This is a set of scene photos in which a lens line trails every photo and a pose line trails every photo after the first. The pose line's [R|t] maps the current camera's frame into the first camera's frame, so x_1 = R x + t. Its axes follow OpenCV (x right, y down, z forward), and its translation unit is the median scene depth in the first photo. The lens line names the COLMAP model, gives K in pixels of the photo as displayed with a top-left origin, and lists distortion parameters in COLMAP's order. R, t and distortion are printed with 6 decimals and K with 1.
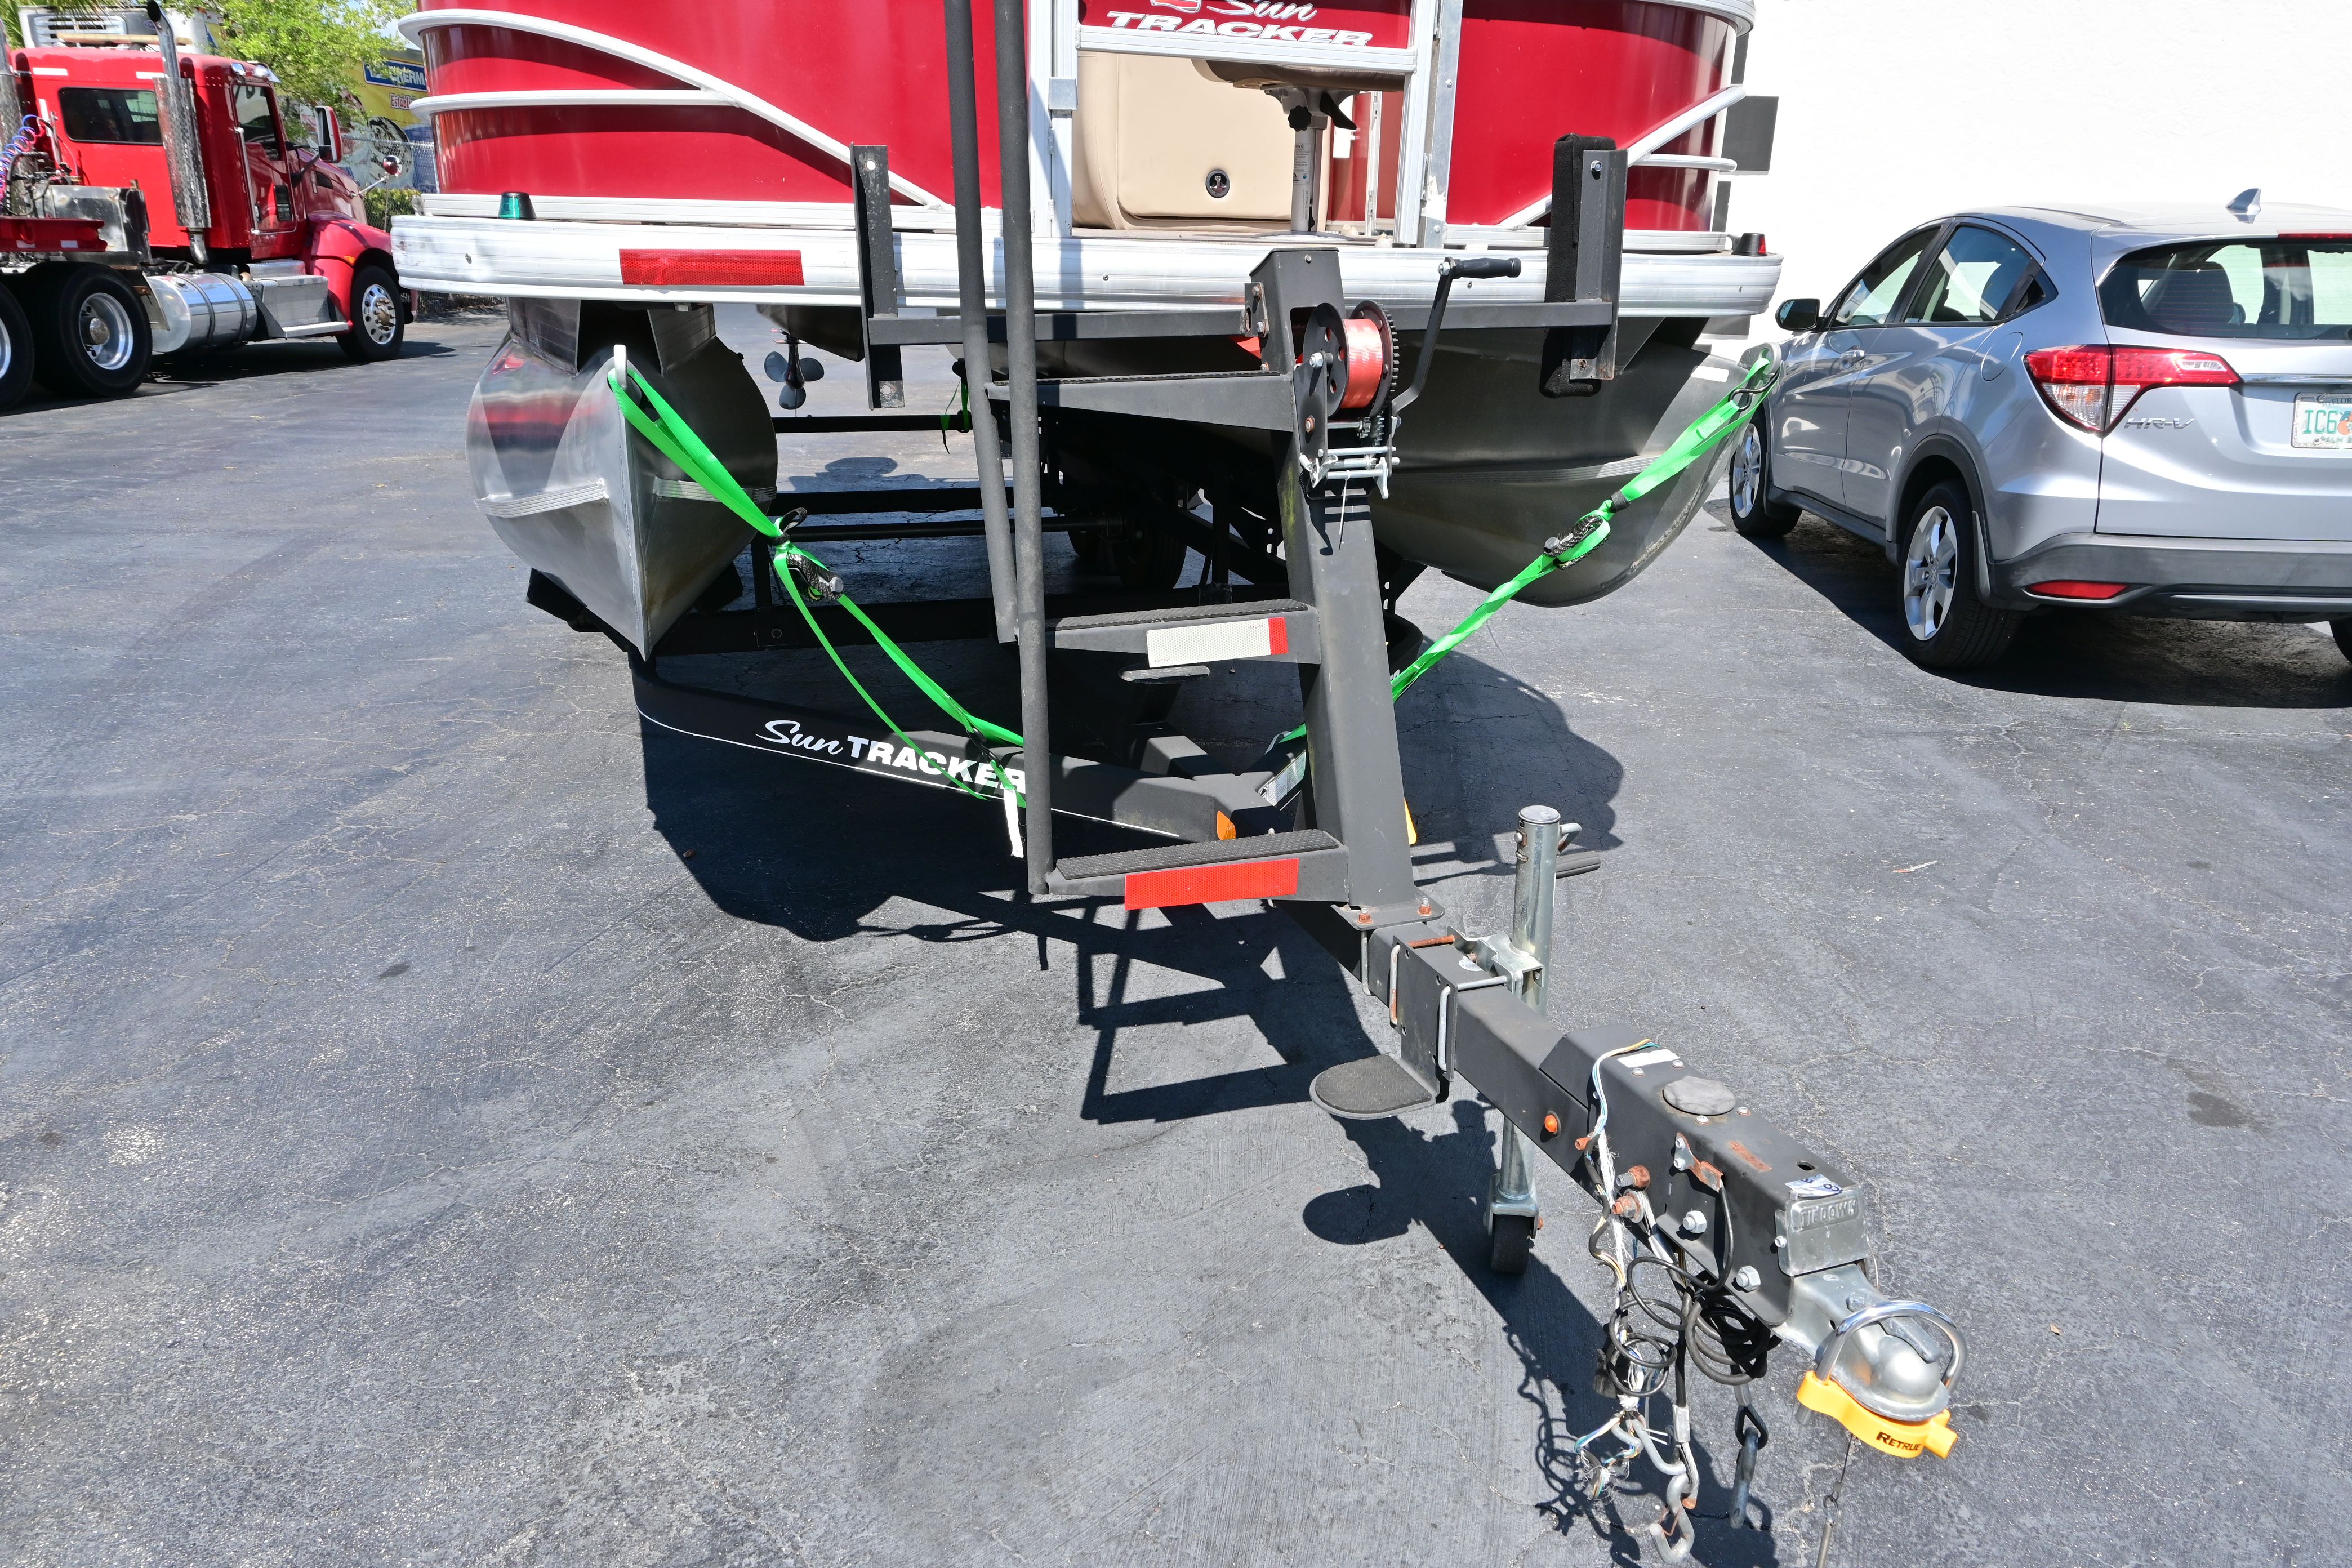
lens RADIAL K [[1596.6, 0, 1171.3], [0, 1596.6, 792.6], [0, 0, 1]] dist [-0.006775, 0.003032]
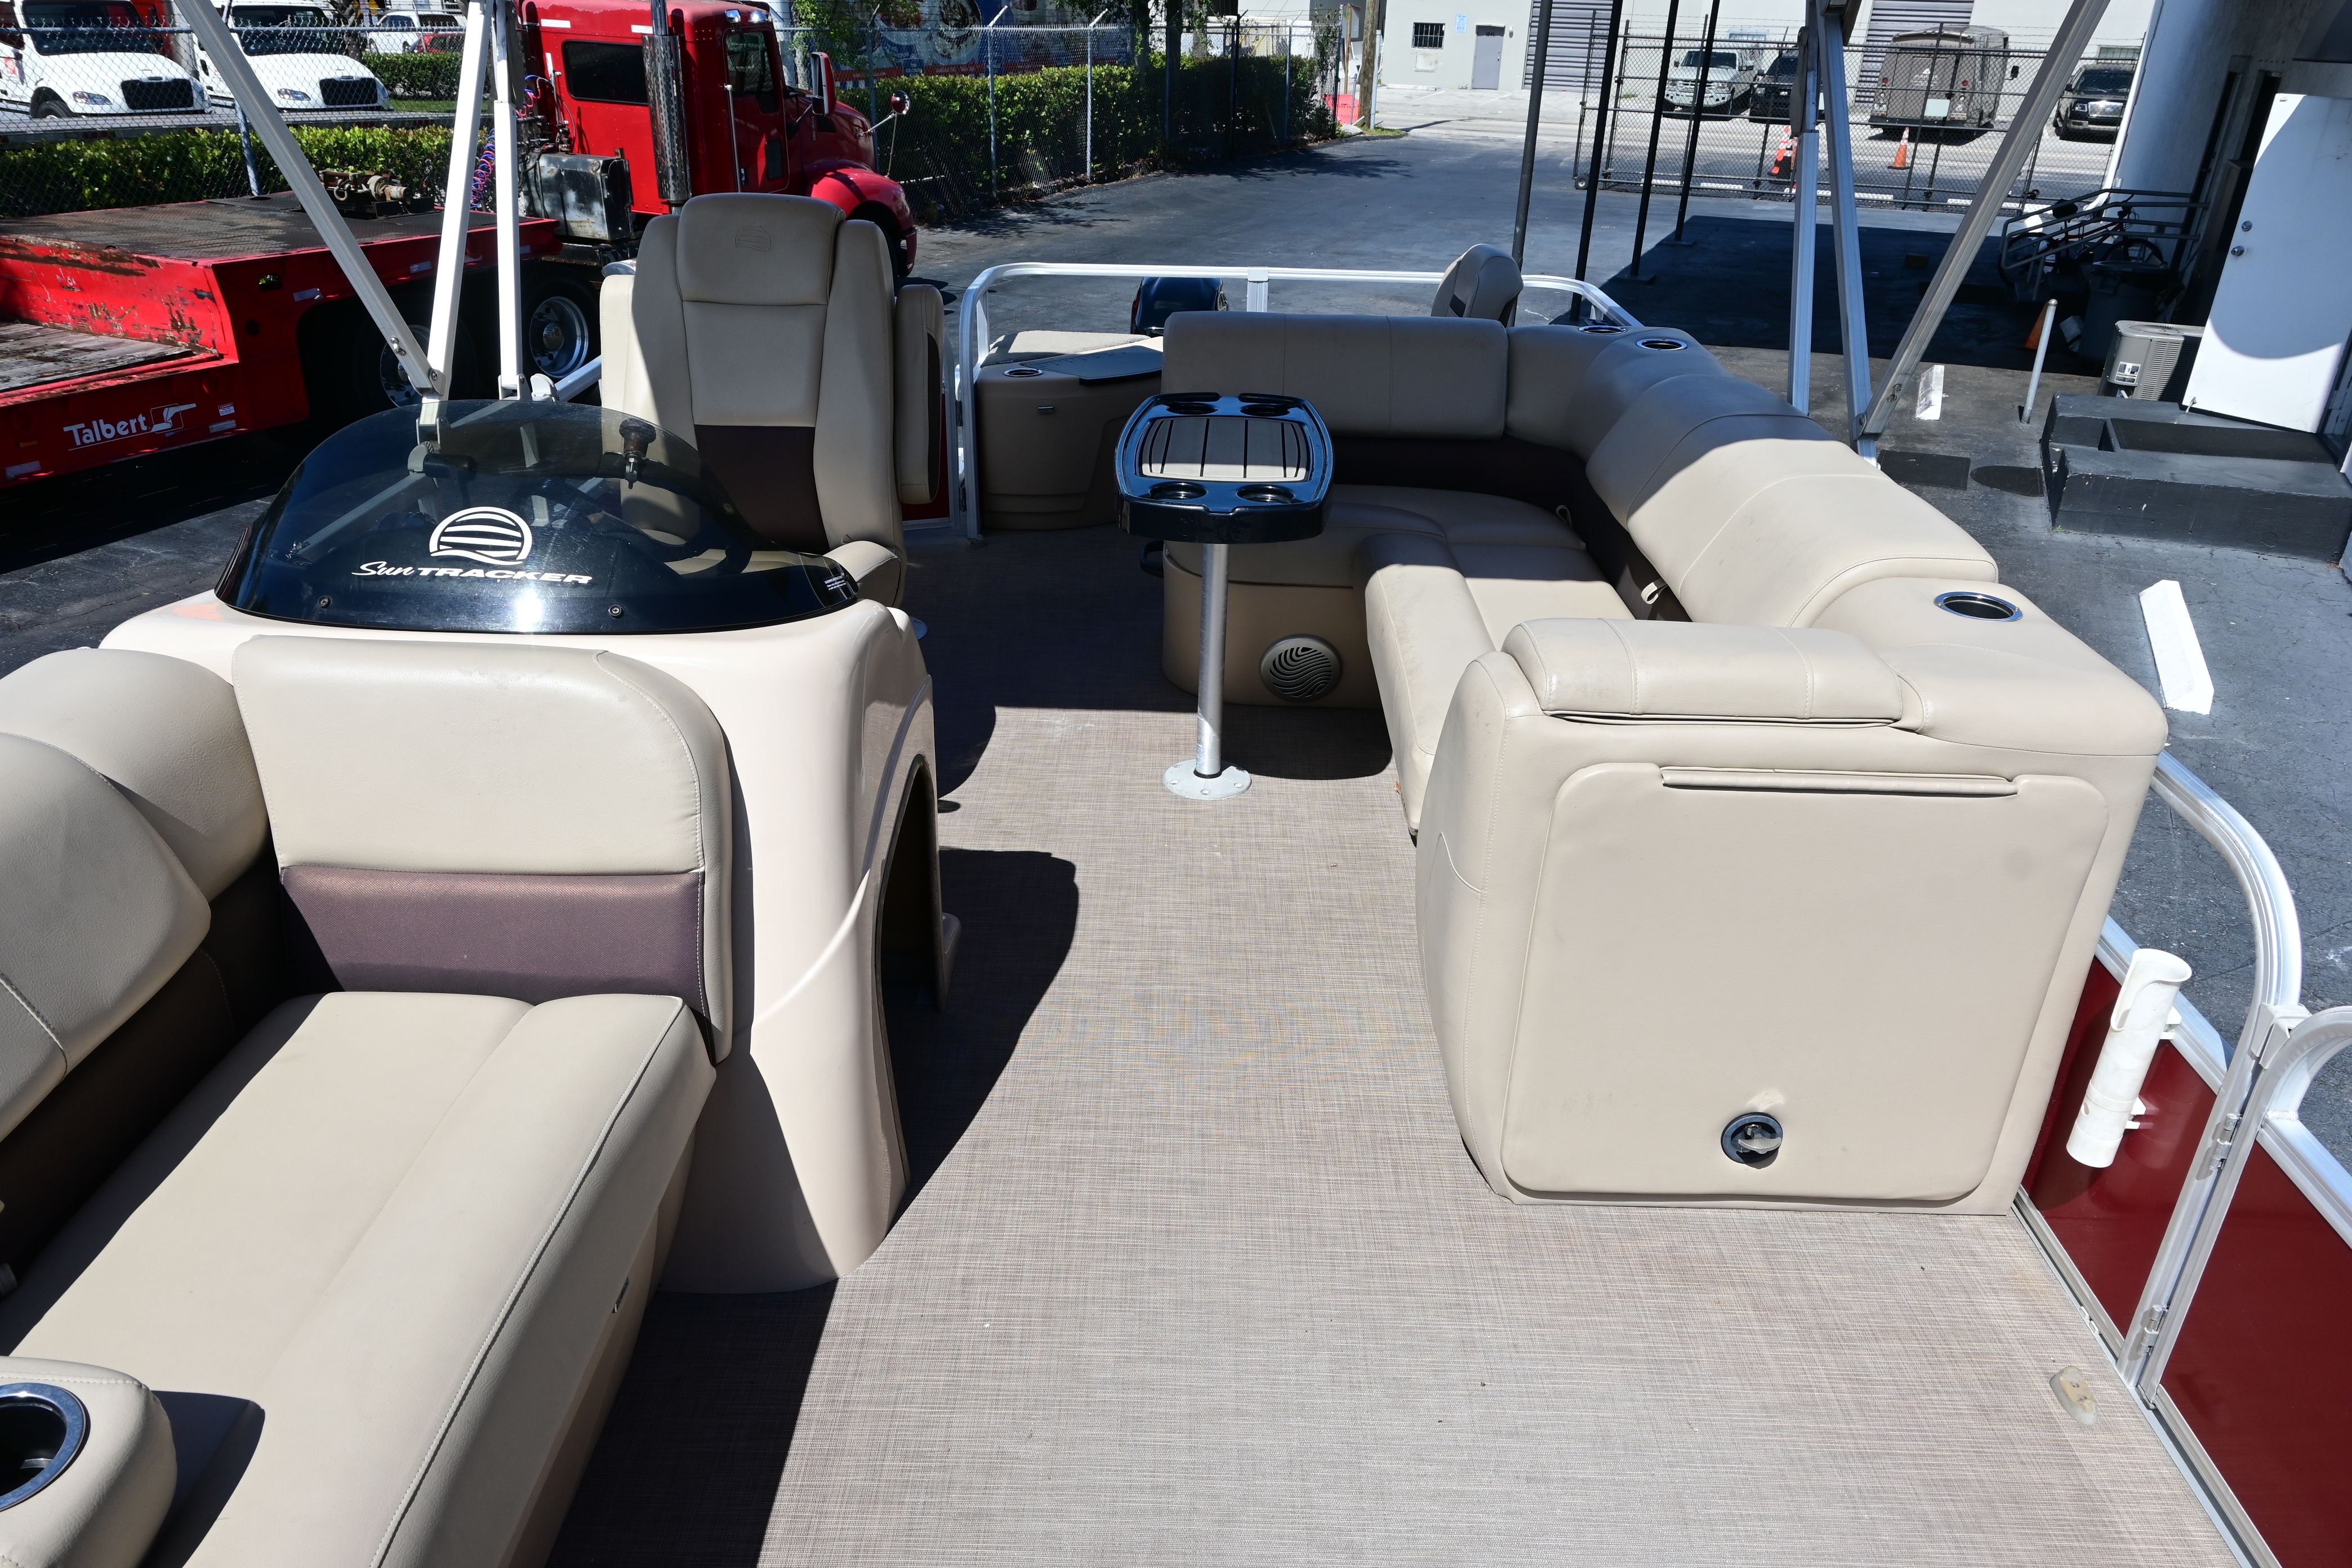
lens RADIAL K [[1601.6, 0, 1174.7], [0, 1601.6, 787.8], [0, 0, 1]] dist [0.001273, -0.004351]
pose [[0.936732, 0.155131, -0.313796, 0.008548], [-0.118407, 0.984017, 0.133003, -0.933760], [0.329414, -0.087433, 0.940129, 1.019387]]
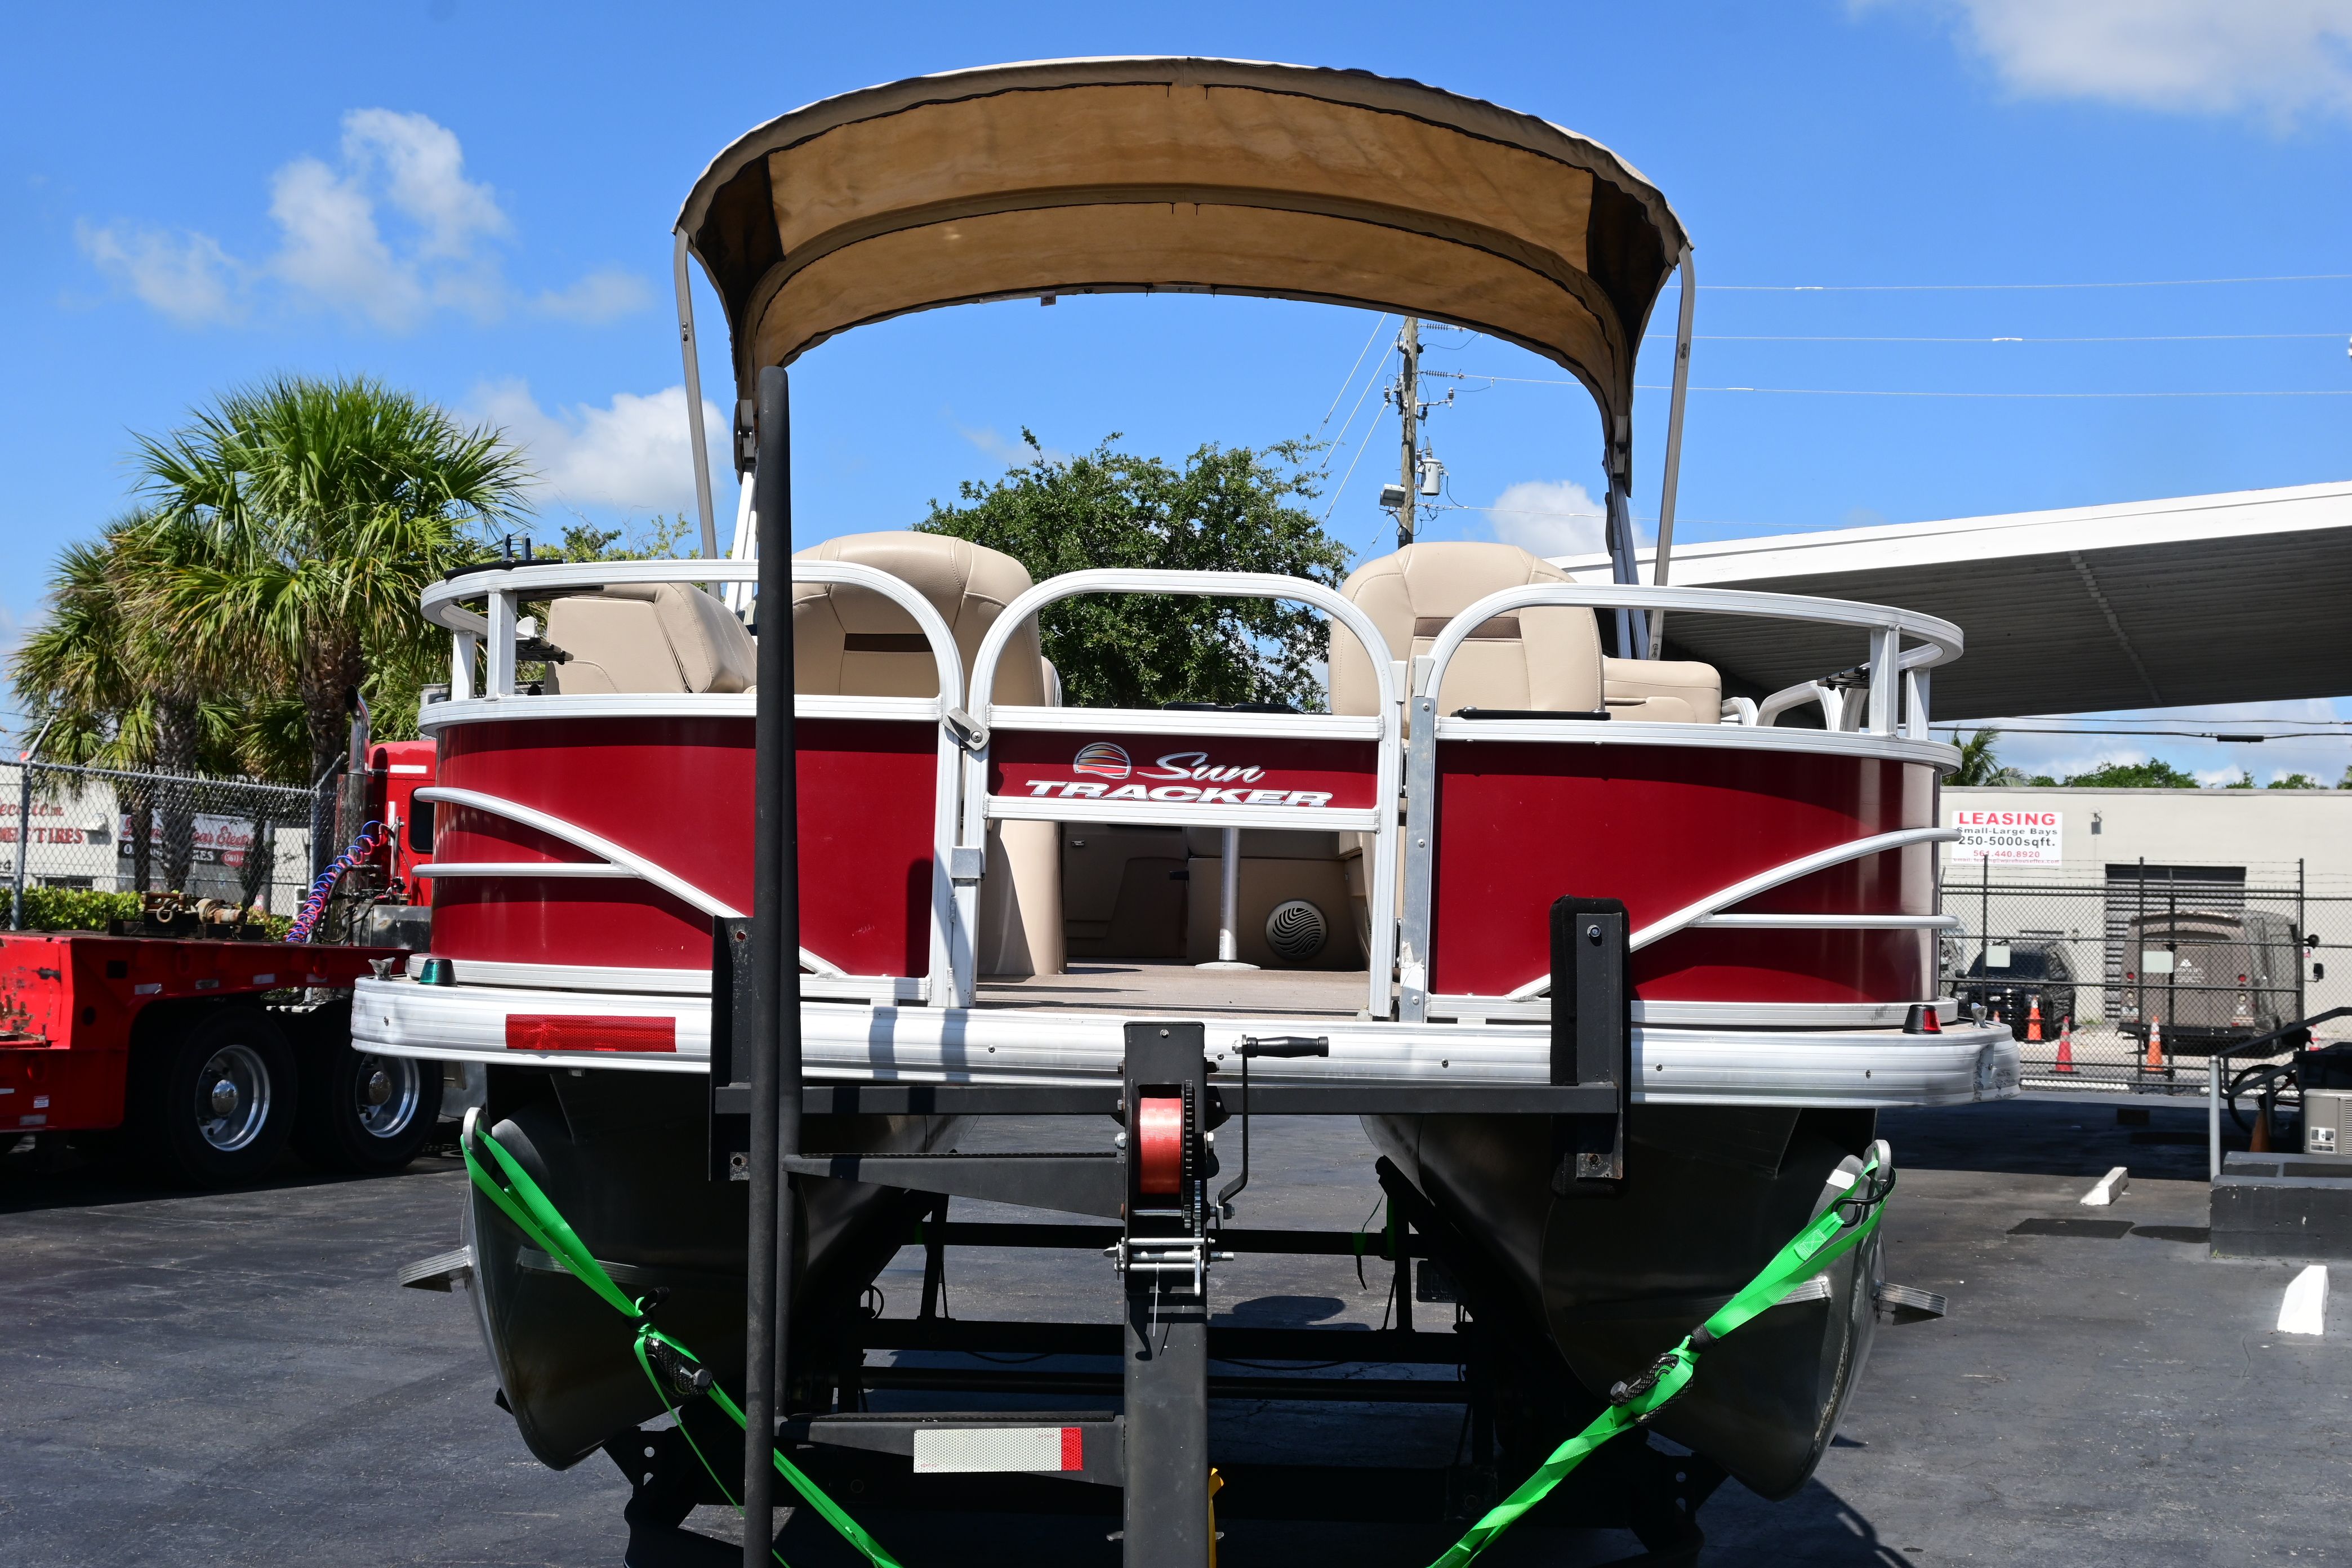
lens RADIAL K [[2761.2, 0, 1176.0], [0, 2761.2, 784.0], [0, 0, 1]] dist [0.000631, -0.037510]
pose [[0.945441, -0.016079, -0.325395, 0.521635], [-0.112441, 0.921306, -0.372227, 0.102649], [0.305774, 0.388506, 0.869232, -0.361619]]
